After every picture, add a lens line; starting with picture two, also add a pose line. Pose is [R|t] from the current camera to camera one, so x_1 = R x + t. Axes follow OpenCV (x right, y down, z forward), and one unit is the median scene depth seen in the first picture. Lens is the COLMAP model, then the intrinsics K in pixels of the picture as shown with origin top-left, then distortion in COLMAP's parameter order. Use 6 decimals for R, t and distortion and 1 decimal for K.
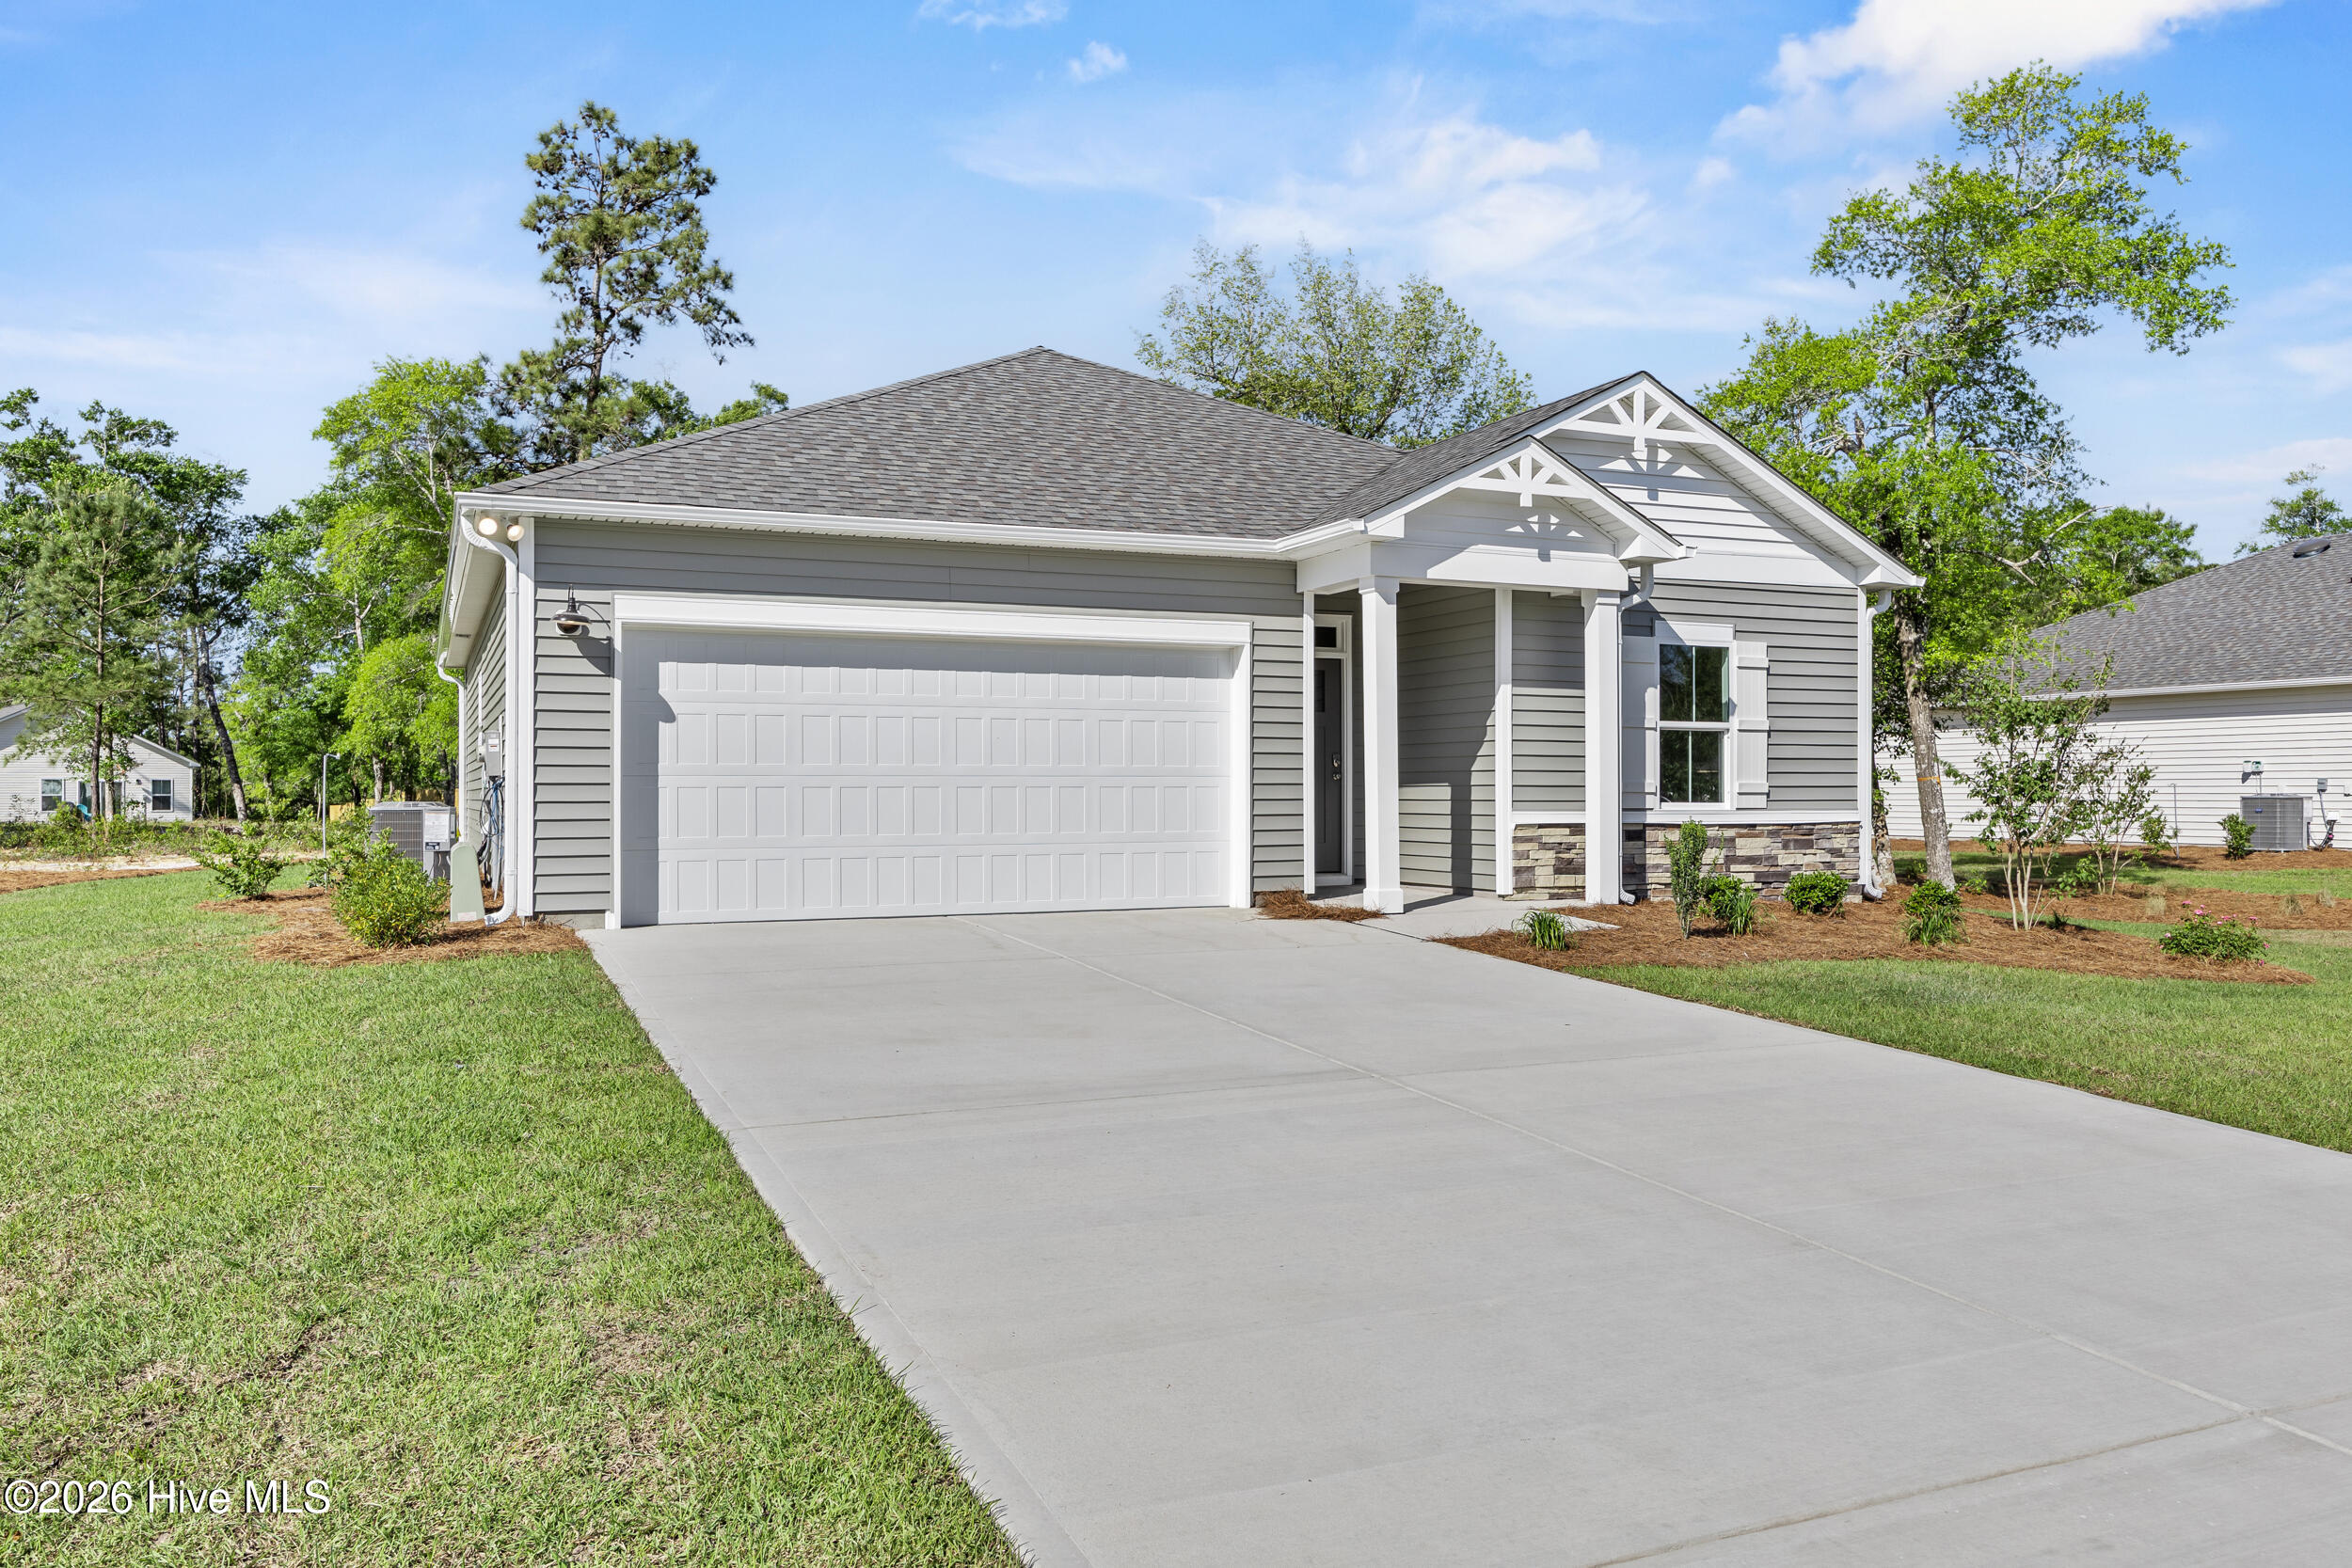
lens RADIAL K [[1729.7, 0, 1180.2], [0, 1729.7, 778.6], [0, 0, 1]] dist [0.000951, 0.001163]
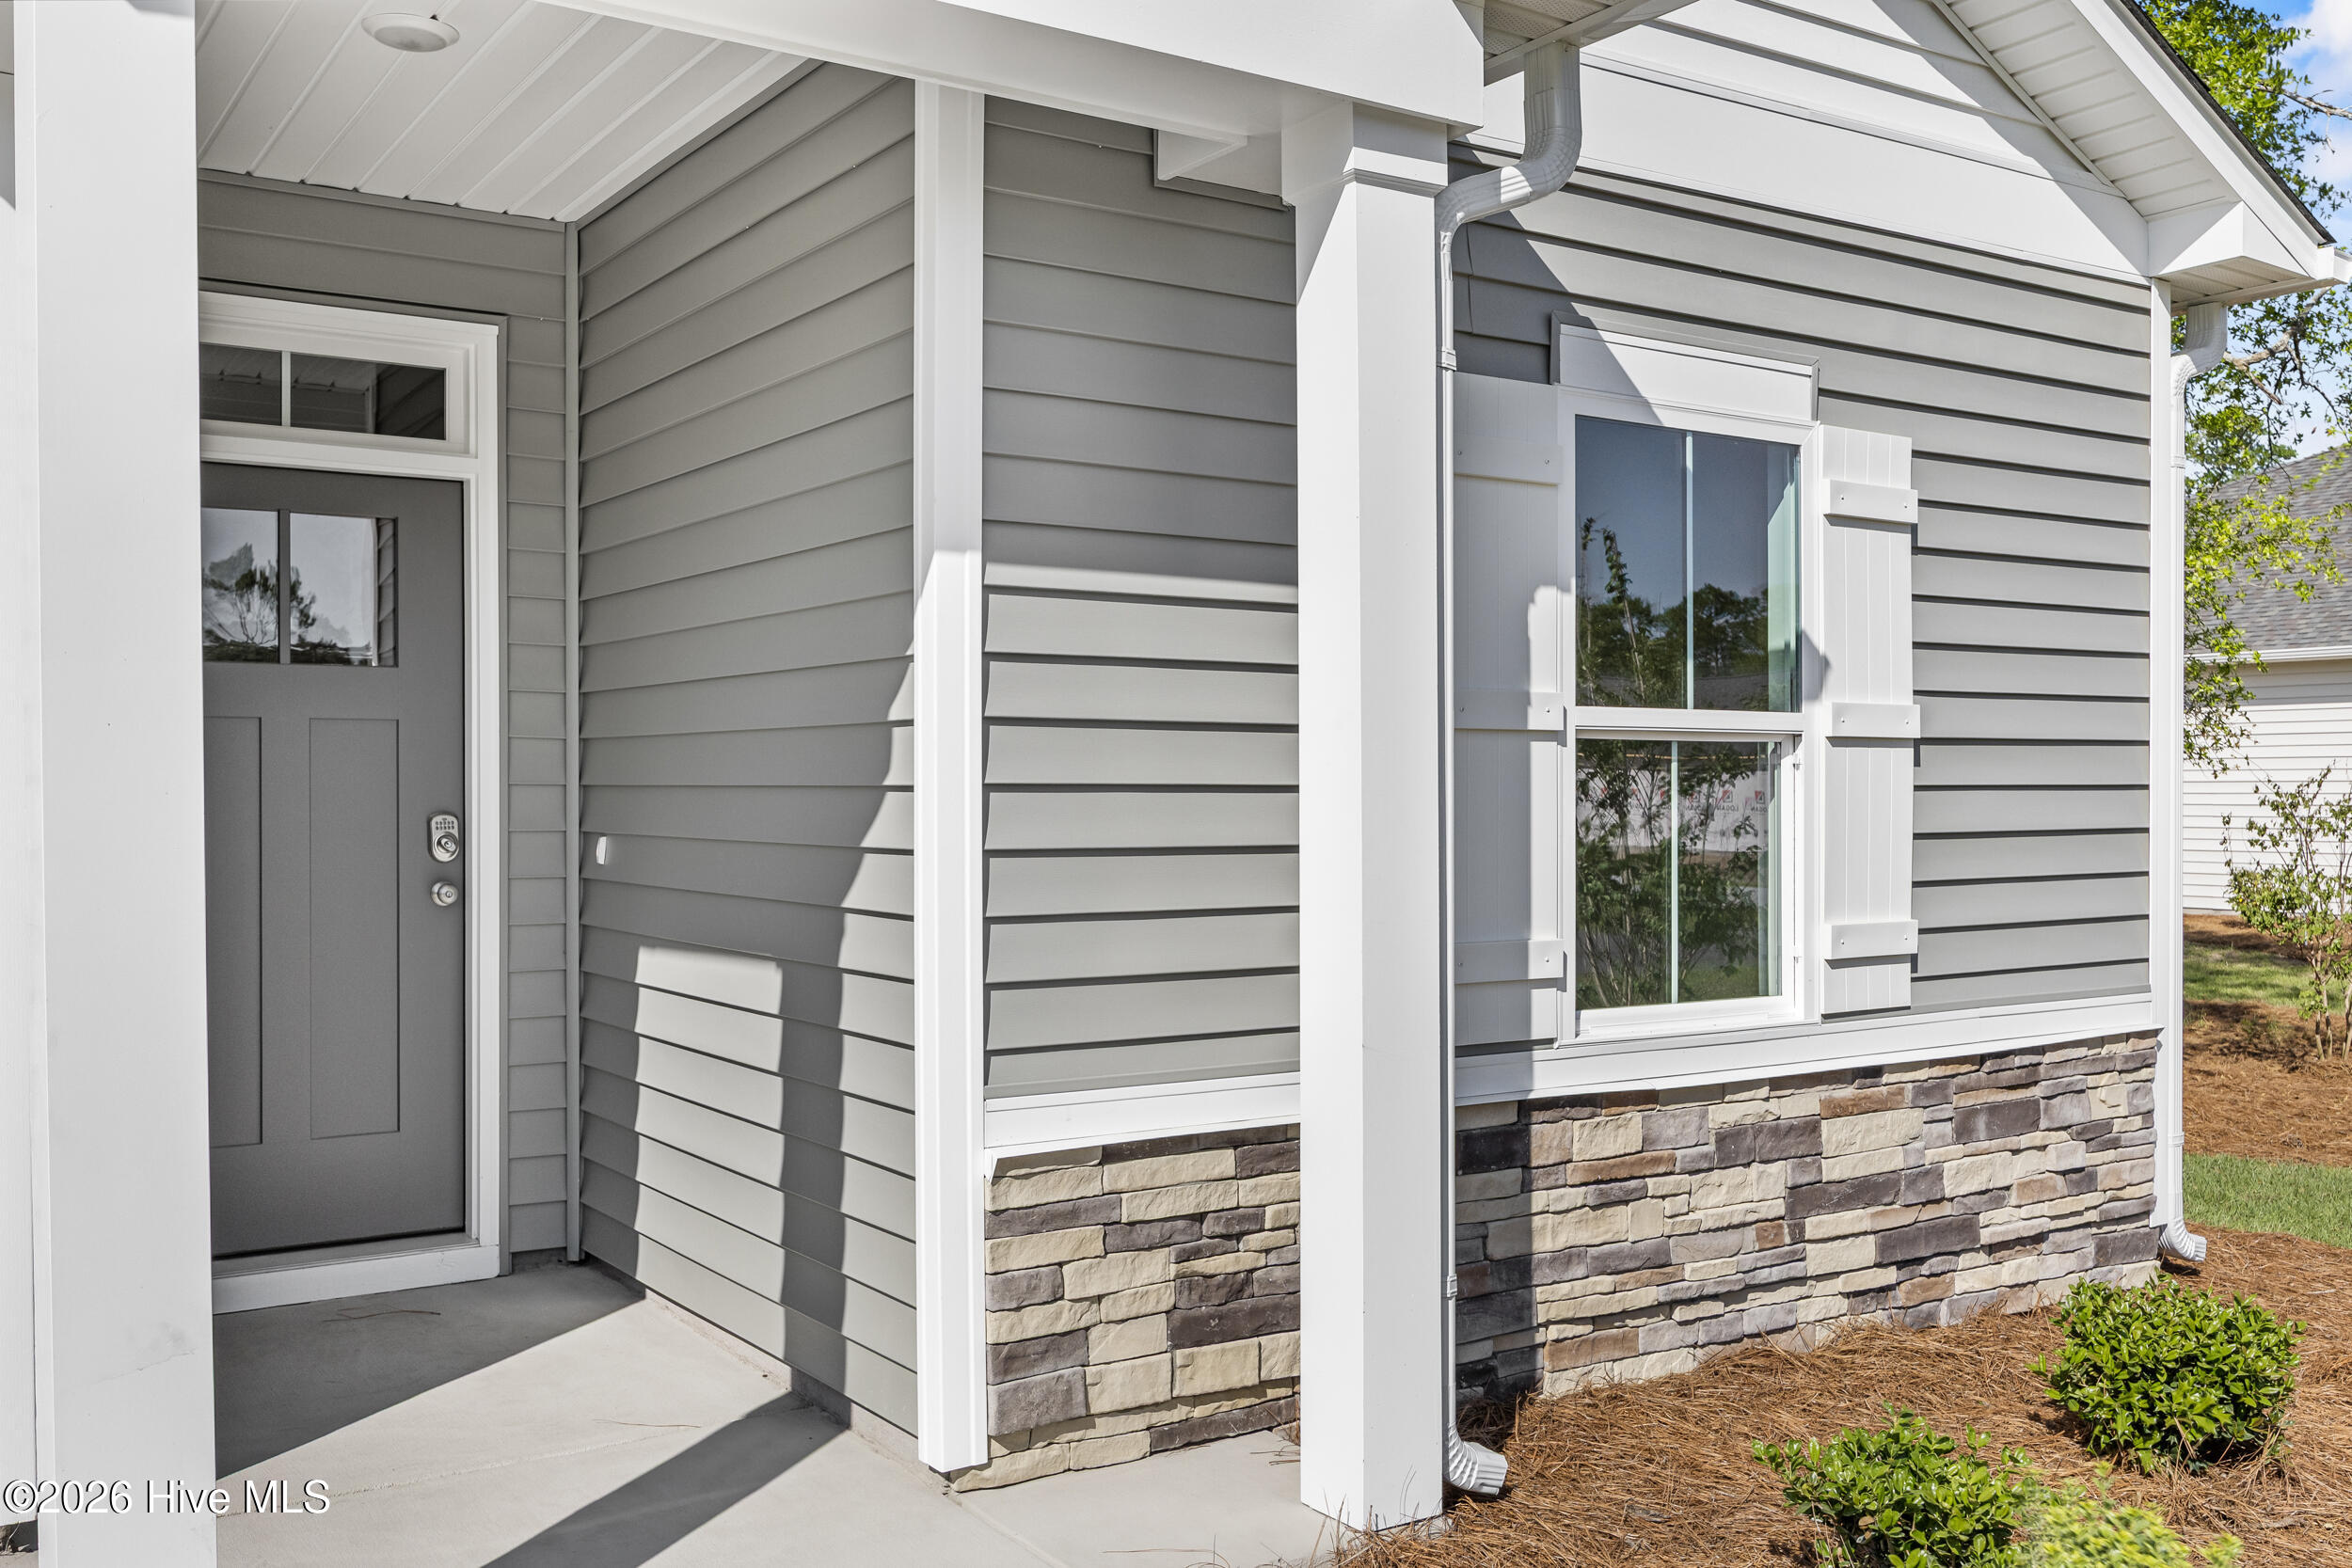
lens RADIAL K [[2133.7, 0, 1176.0], [0, 2133.7, 784.3], [0, 0, 1]] dist [-0.009981, 0.000000]
pose [[0.986848, -0.001359, 0.161648, 0.164037], [0.000444, 0.999984, 0.005698, -0.023330], [-0.161653, -0.005552, 0.986832, 0.688232]]
